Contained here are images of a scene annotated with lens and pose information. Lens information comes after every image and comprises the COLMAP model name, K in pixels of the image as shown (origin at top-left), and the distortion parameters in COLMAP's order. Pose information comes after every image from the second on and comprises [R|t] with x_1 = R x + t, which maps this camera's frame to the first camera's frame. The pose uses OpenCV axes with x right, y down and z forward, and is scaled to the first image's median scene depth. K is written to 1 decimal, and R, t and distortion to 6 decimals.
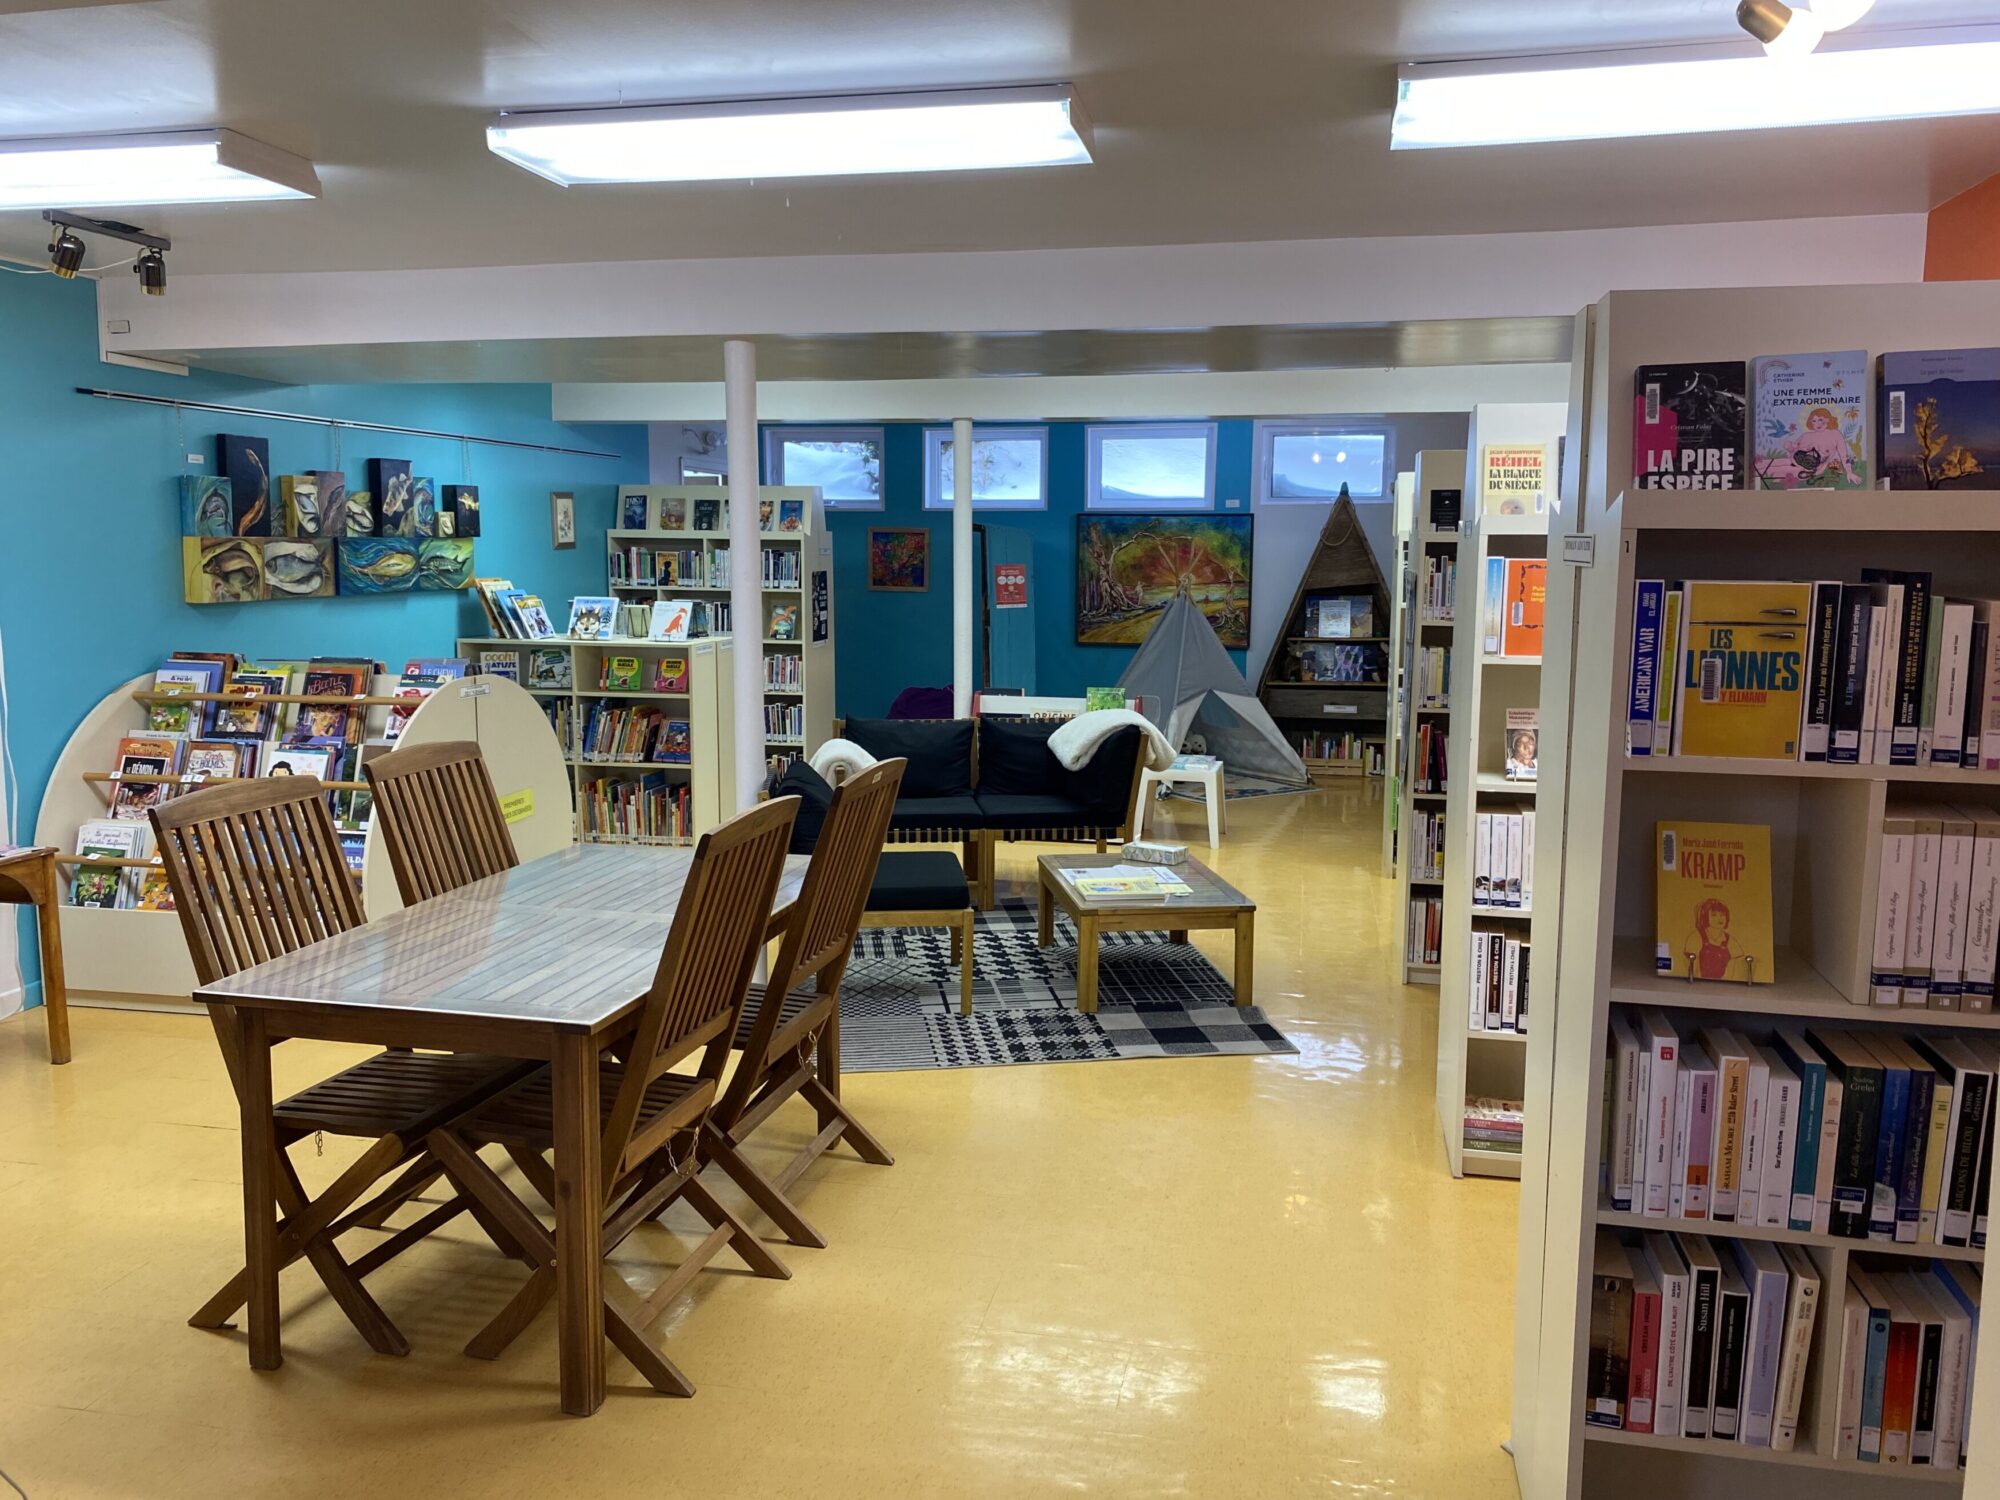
lens RADIAL K [[1542.6, 0, 1000.1], [0, 1542.6, 723.0], [0, 0, 1]] dist [0.243713, -0.481274]
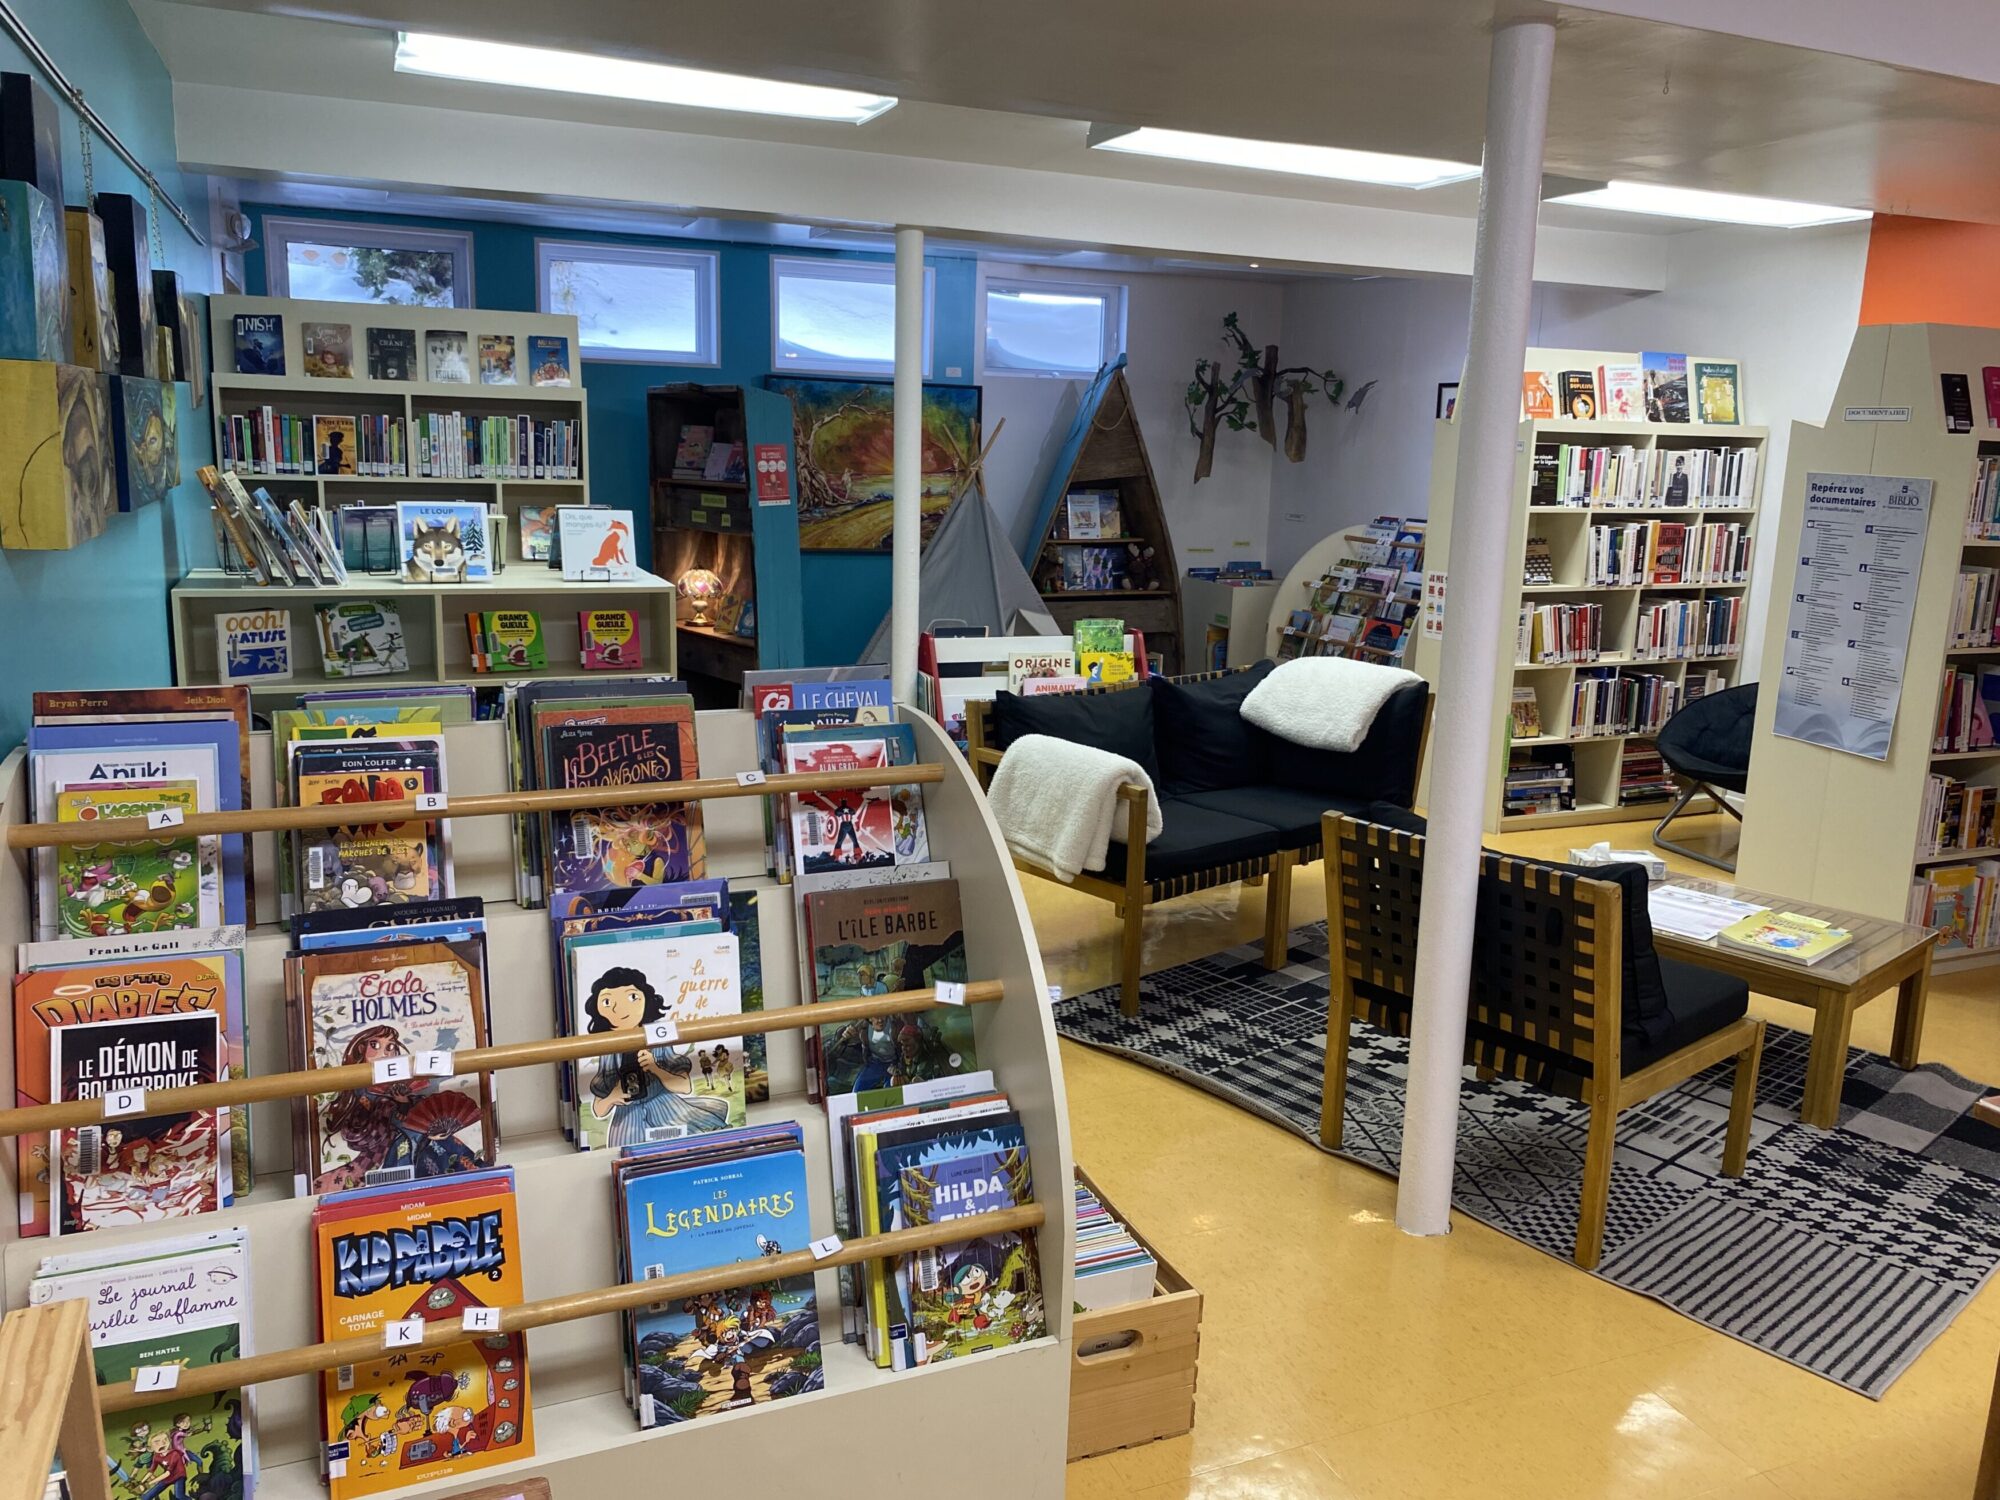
lens RADIAL K [[1510.6, 0, 1031.1], [0, 1510.6, 754.0], [0, 0, 1]] dist [0.030600, -0.061169]
pose [[0.812707, -0.099317, 0.574146, -0.342212], [0.039779, 0.992524, 0.115383, -0.039415], [-0.581314, -0.070933, 0.810582, 0.383931]]
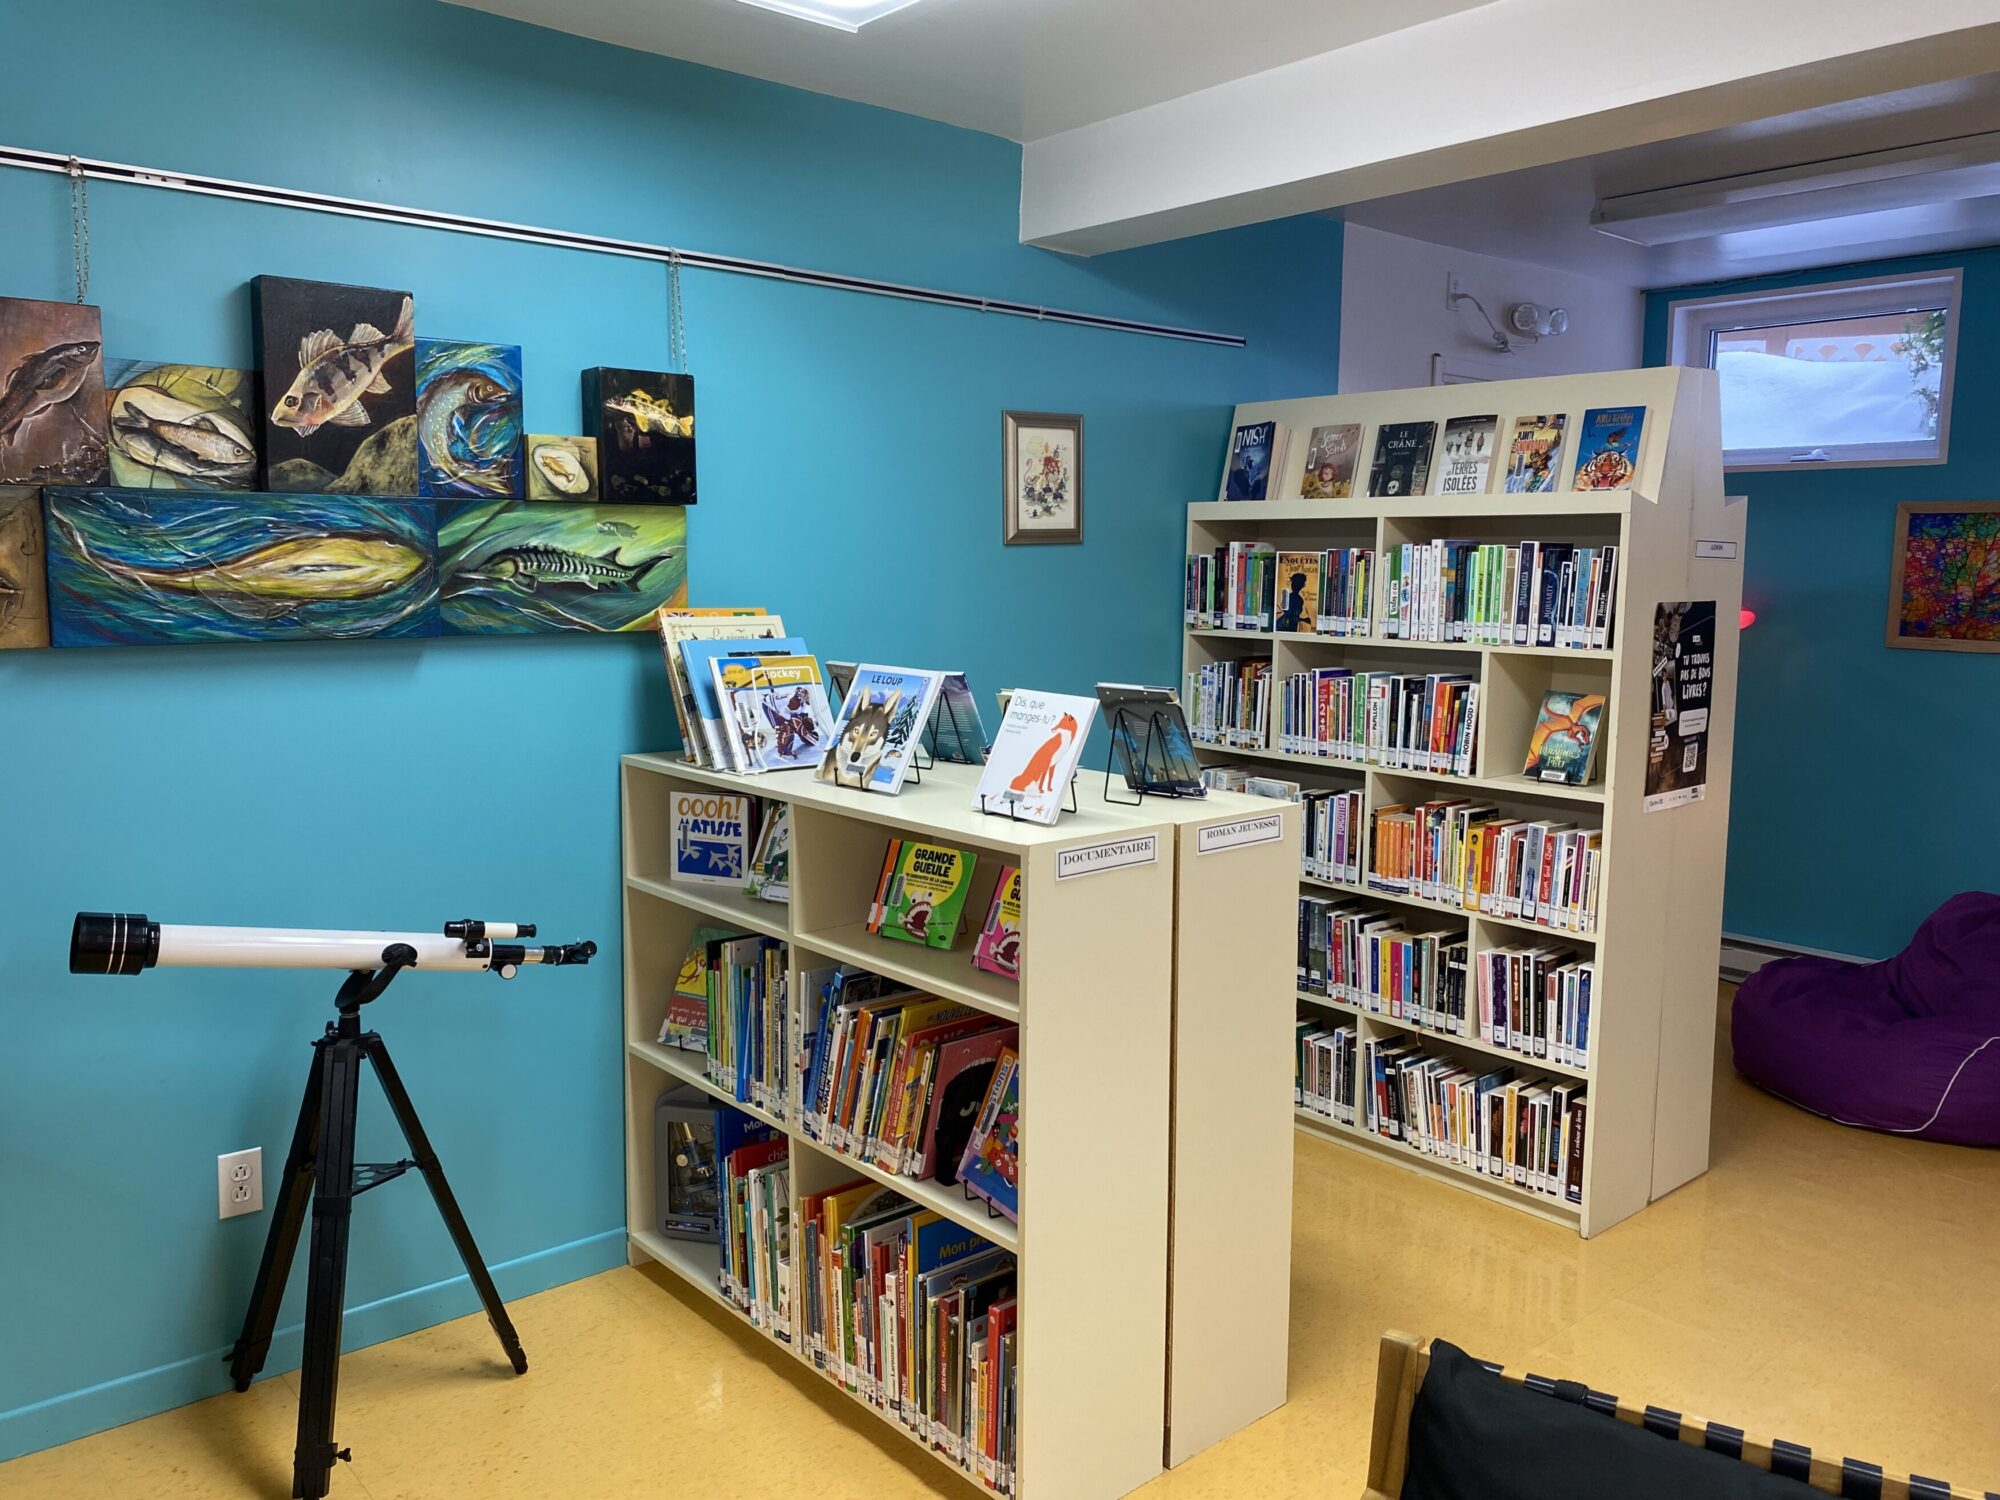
lens RADIAL K [[1538.3, 0, 1000.0], [0, 1538.3, 750.0], [0, 0, 1]] dist [0.047262, -0.059976]
pose [[0.797606, 0.078566, -0.598040, -0.025677], [-0.077782, 0.996600, 0.027189, -0.061859], [0.598142, 0.024830, 0.801005, 0.626654]]
